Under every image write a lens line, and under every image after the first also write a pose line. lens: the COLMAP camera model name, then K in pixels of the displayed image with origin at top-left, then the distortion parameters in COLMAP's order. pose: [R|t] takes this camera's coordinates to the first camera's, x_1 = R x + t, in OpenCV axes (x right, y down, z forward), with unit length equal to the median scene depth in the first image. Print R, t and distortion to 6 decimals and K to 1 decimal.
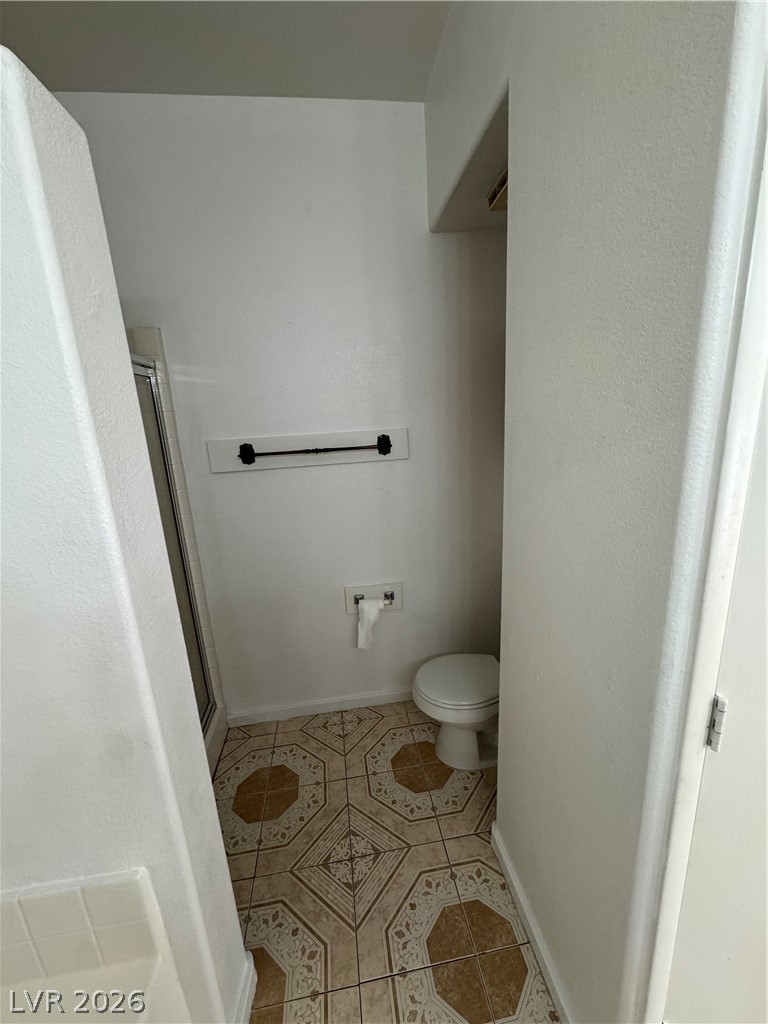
lens RADIAL K [[406.3, 0, 379.7], [0, 406.3, 512.6], [0, 0, 1]] dist [-0.004279, 0.000569]
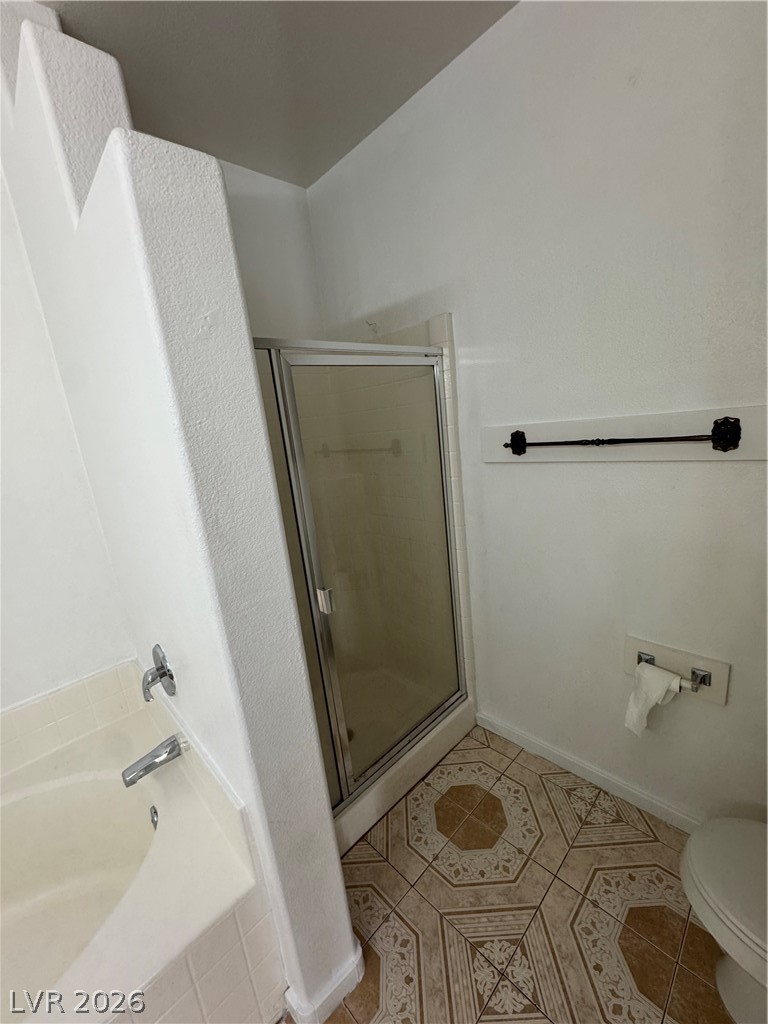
lens RADIAL K [[406.3, 0, 384.9], [0, 406.3, 513.6], [0, 0, 1]] dist [-0.004279, 0.000569]
pose [[0.599791, 0.167660, -0.782394, 0.198554], [-0.114894, 0.985715, 0.123151, -0.071099], [0.791865, 0.016028, 0.610486, 0.257808]]
